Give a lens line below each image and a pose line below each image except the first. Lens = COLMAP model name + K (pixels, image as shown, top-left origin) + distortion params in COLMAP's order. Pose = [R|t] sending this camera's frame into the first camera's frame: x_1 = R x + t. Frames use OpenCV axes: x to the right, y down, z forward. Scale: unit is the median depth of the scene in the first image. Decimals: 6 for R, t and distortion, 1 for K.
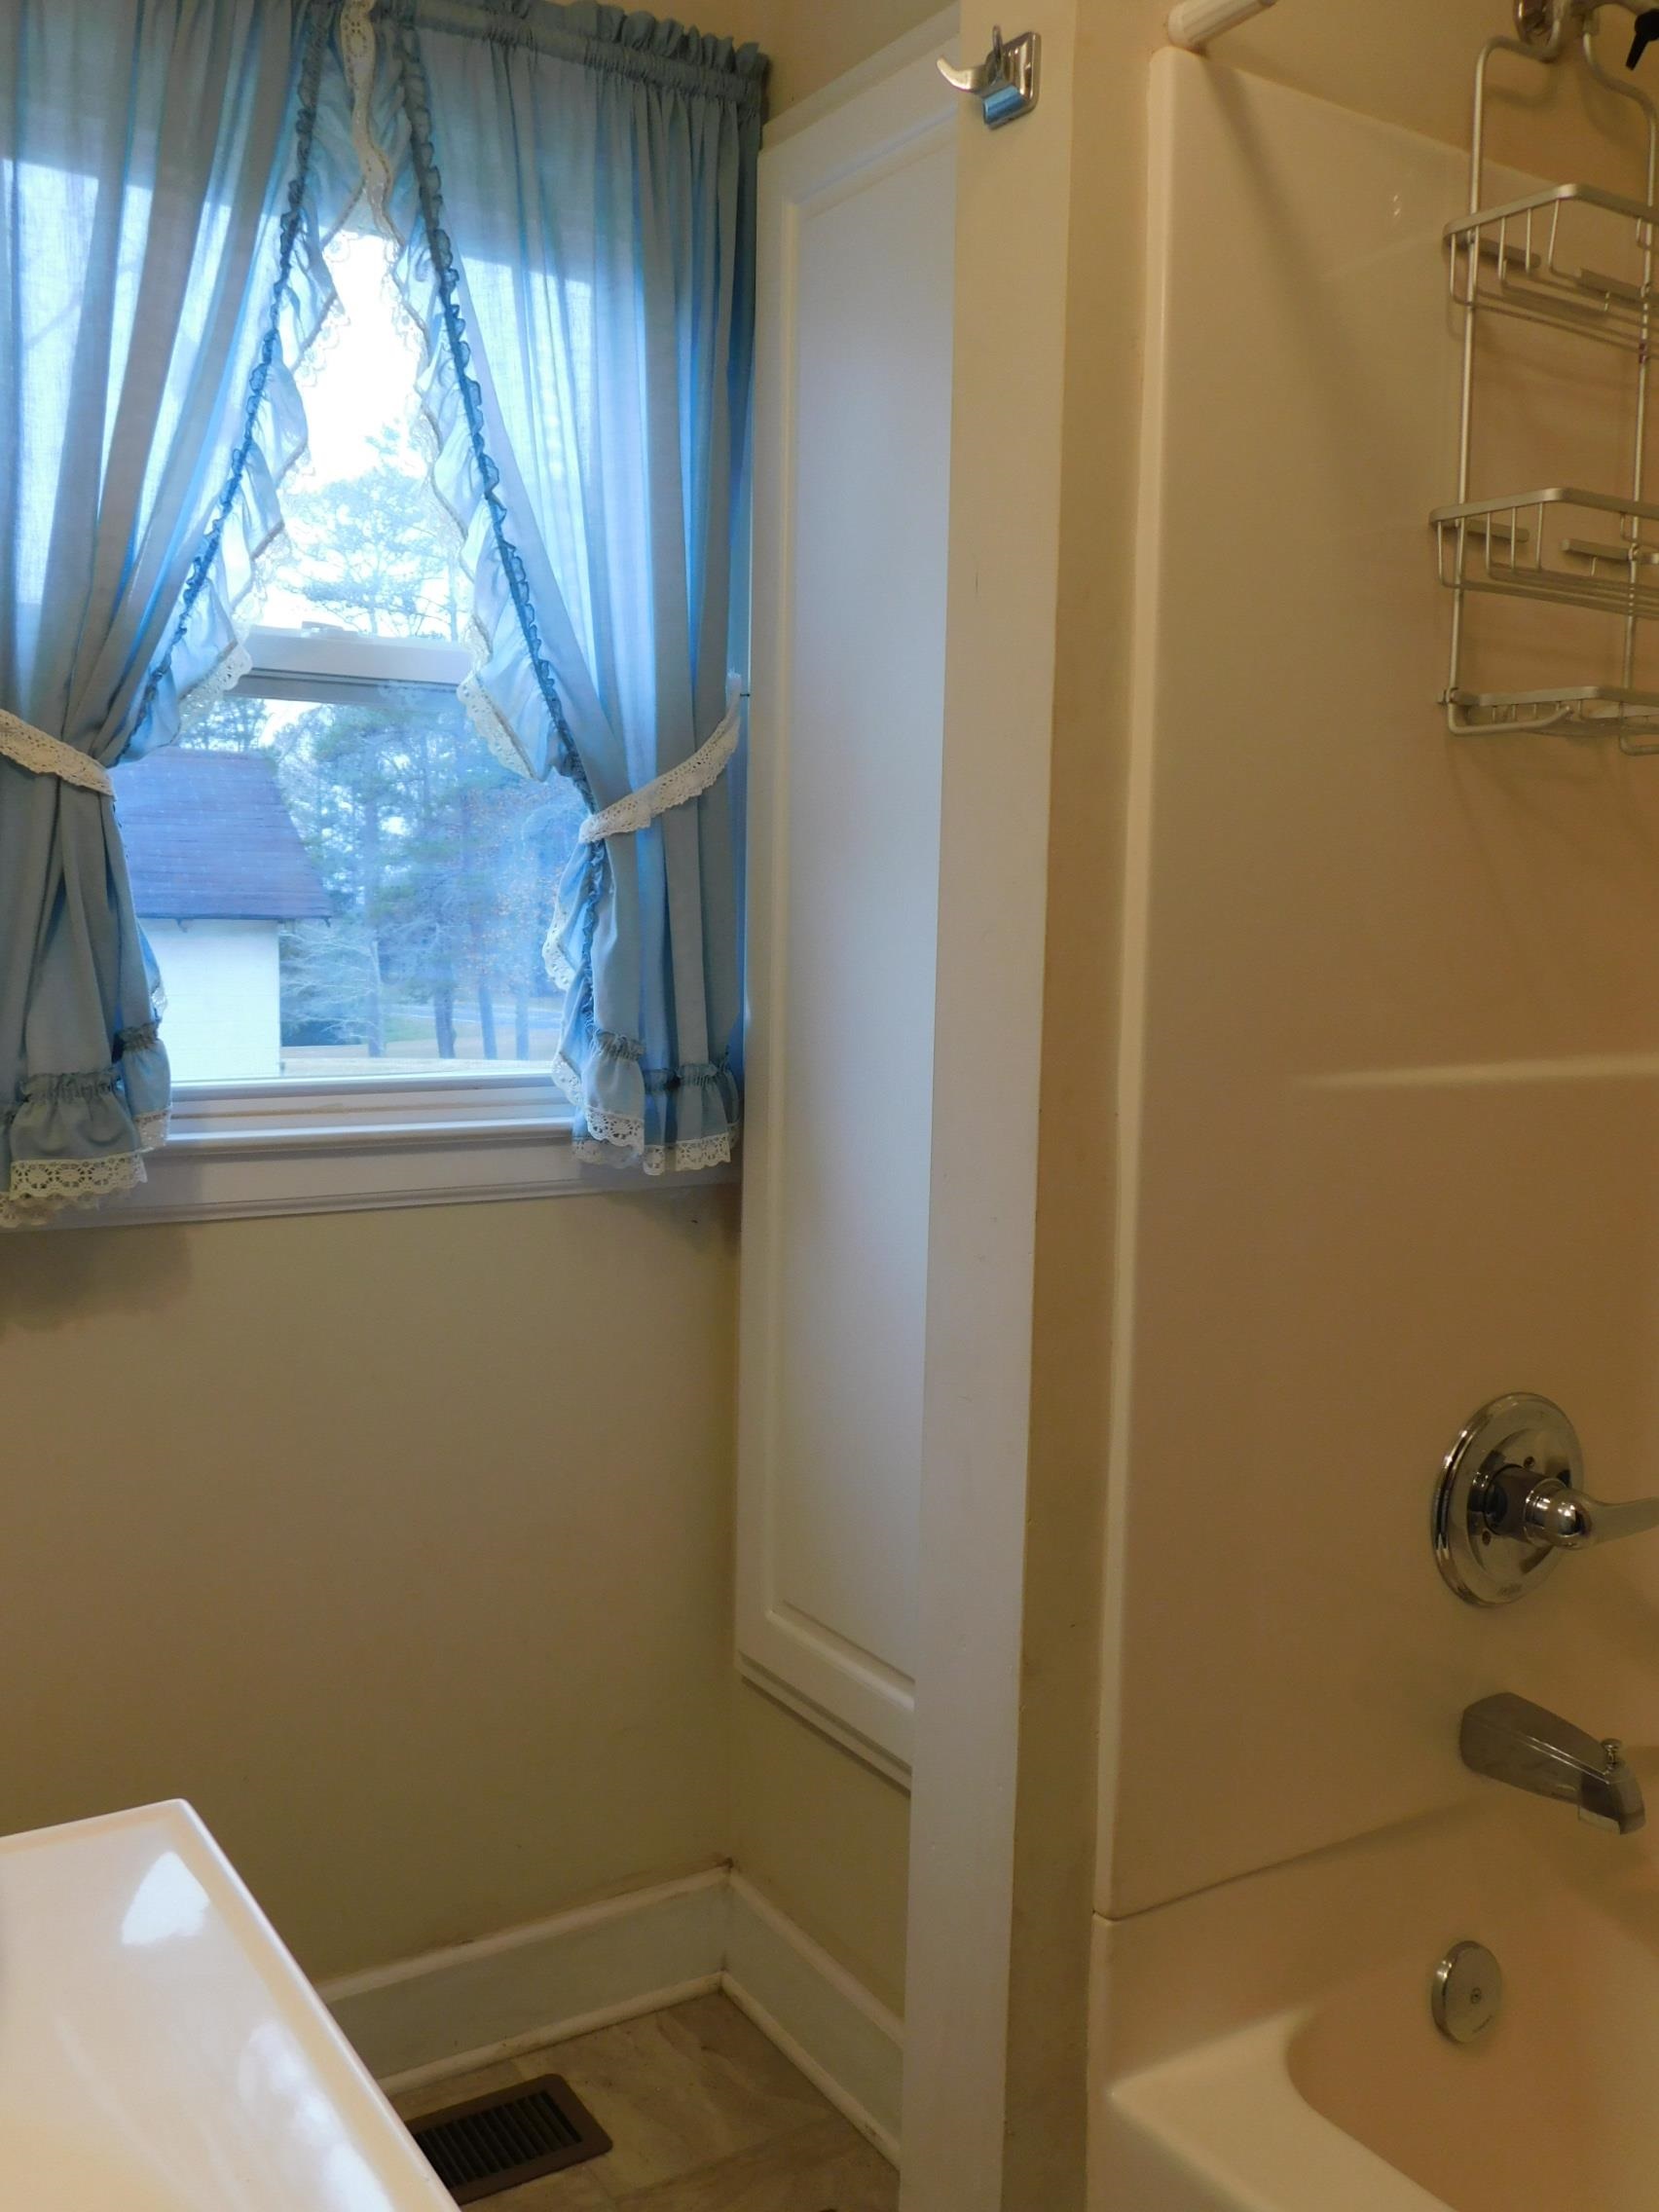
lens RADIAL K [[1919.9, 0, 829.5], [0, 1919.9, 1106.0], [0, 0, 1]] dist [0.000970, -0.007035]
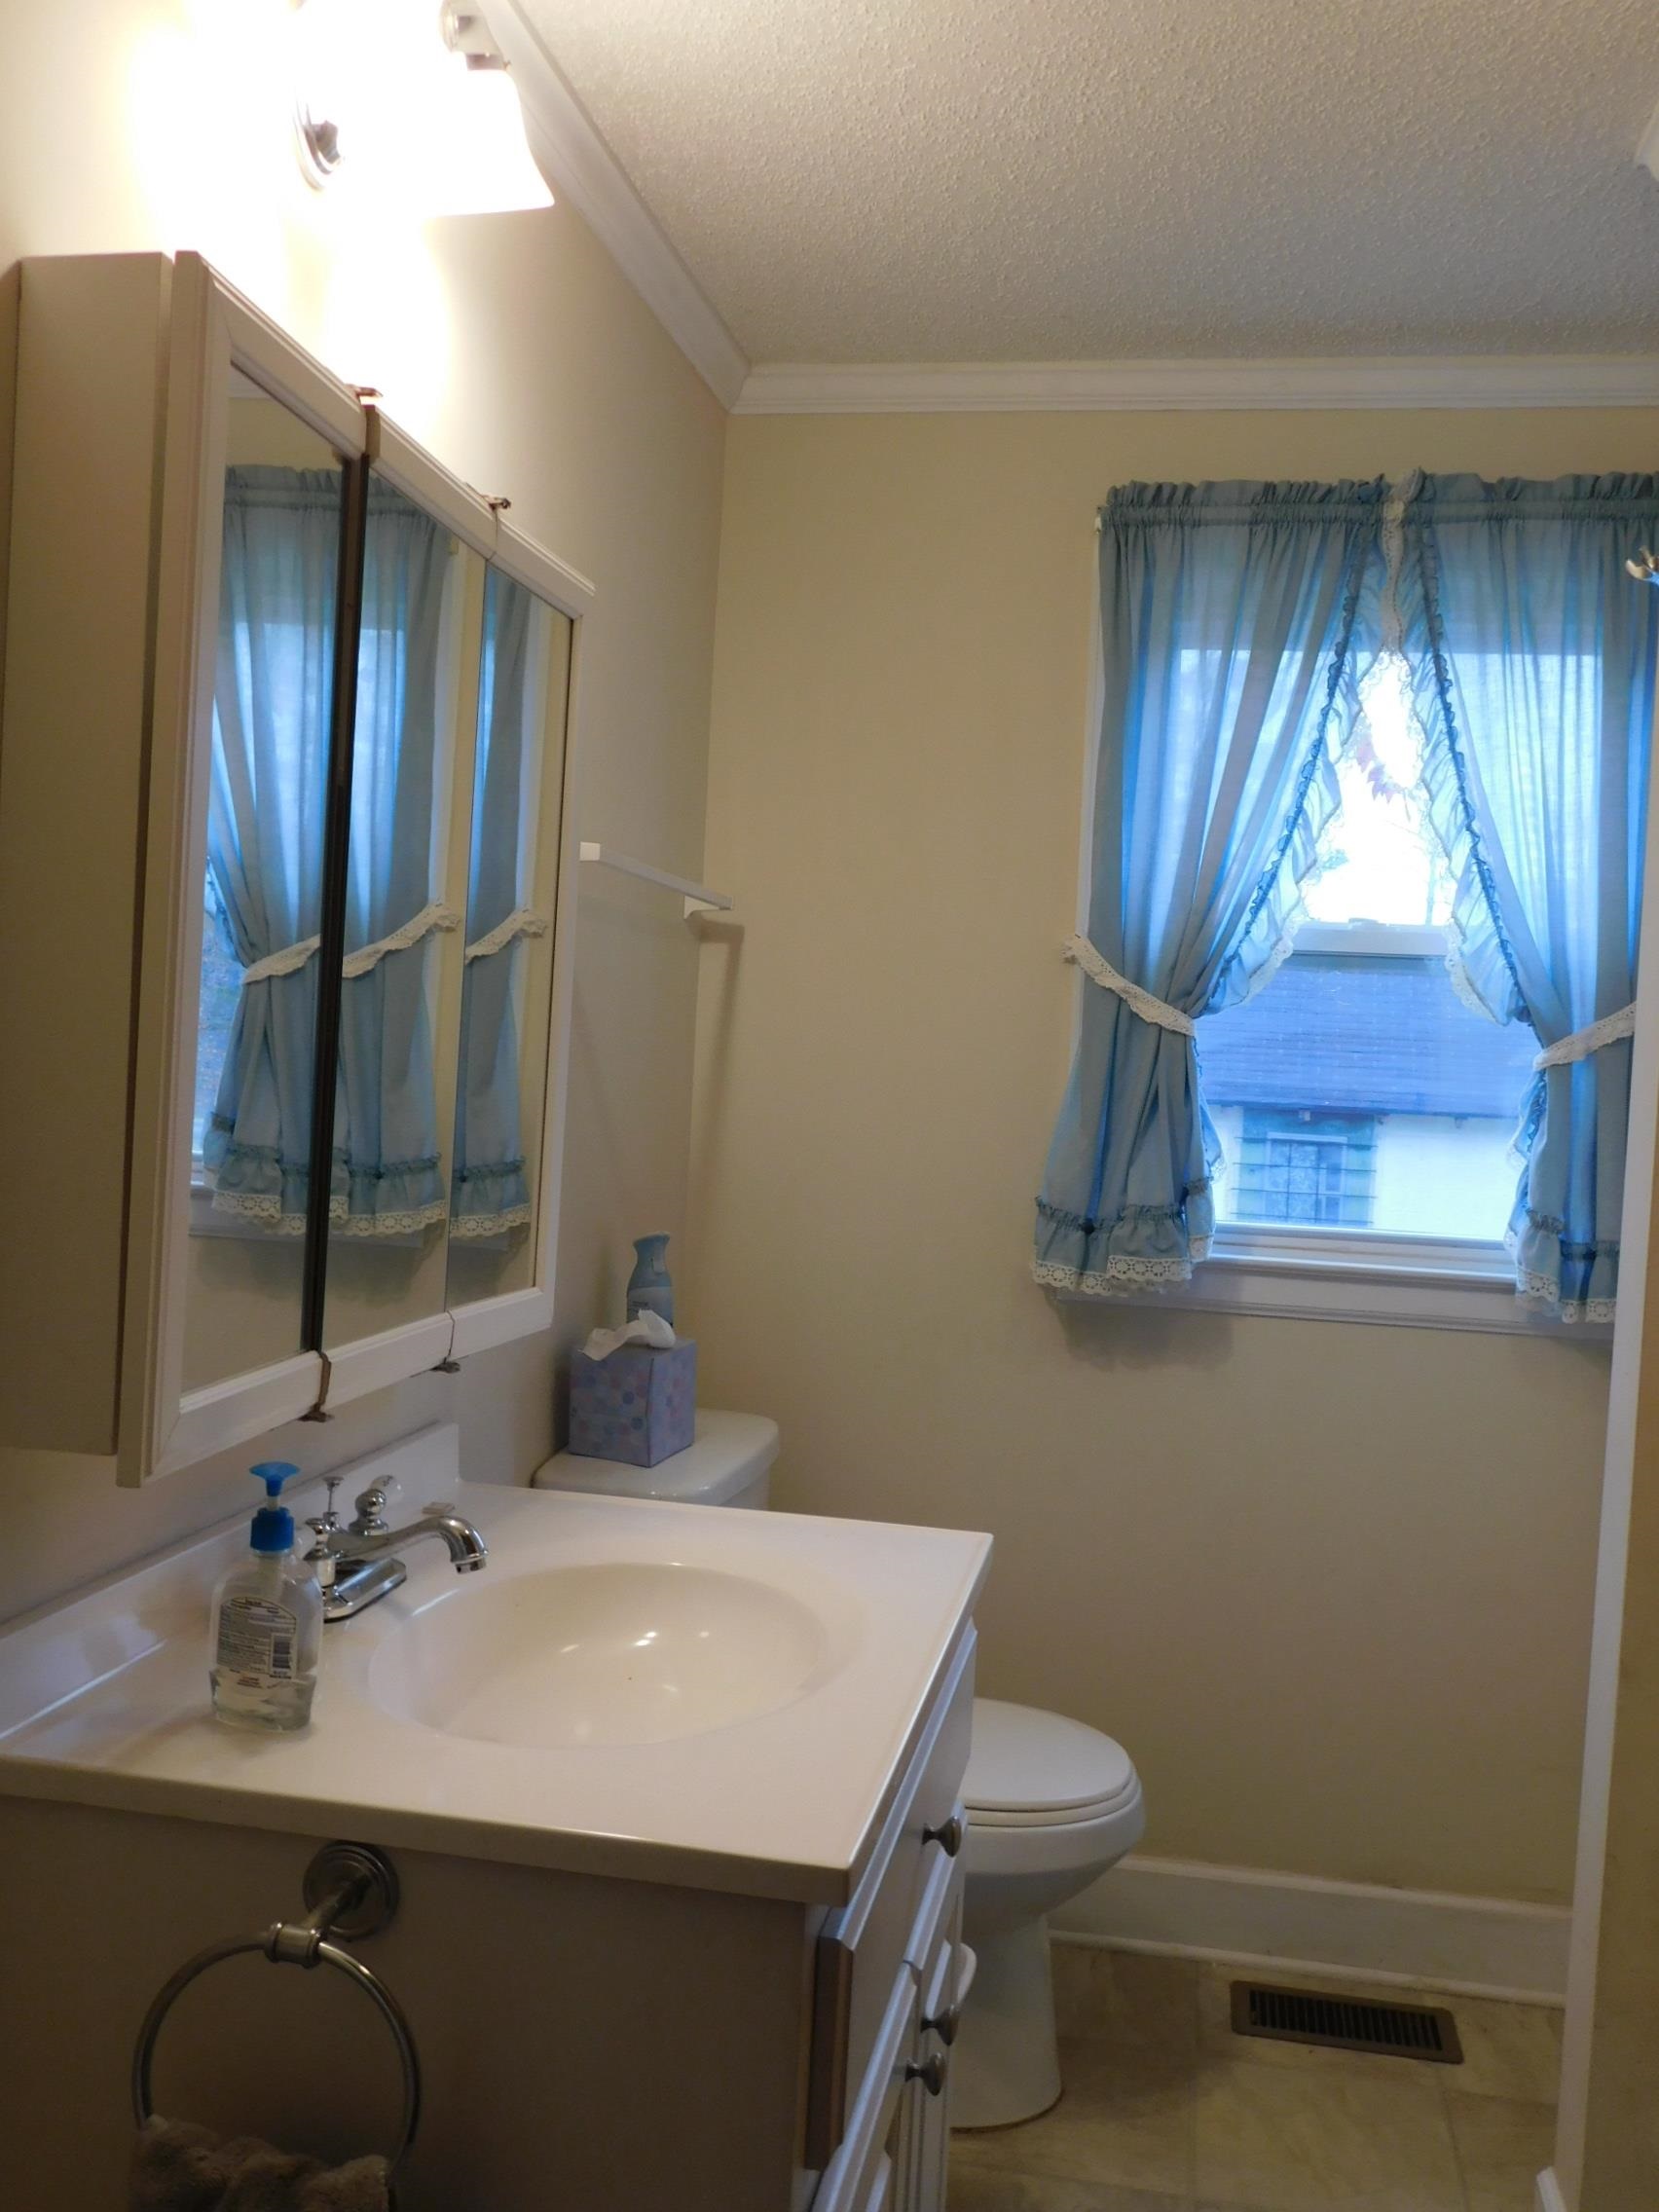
lens RADIAL K [[2001.7, 0, 829.5], [0, 2001.7, 1106.0], [0, 0, 1]] dist [0.027498, -0.015437]
pose [[0.721075, 0.032810, -0.692079, 0.521733], [-0.108618, 0.991880, -0.066147, 0.036738], [0.684290, 0.122869, 0.718784, -0.371312]]
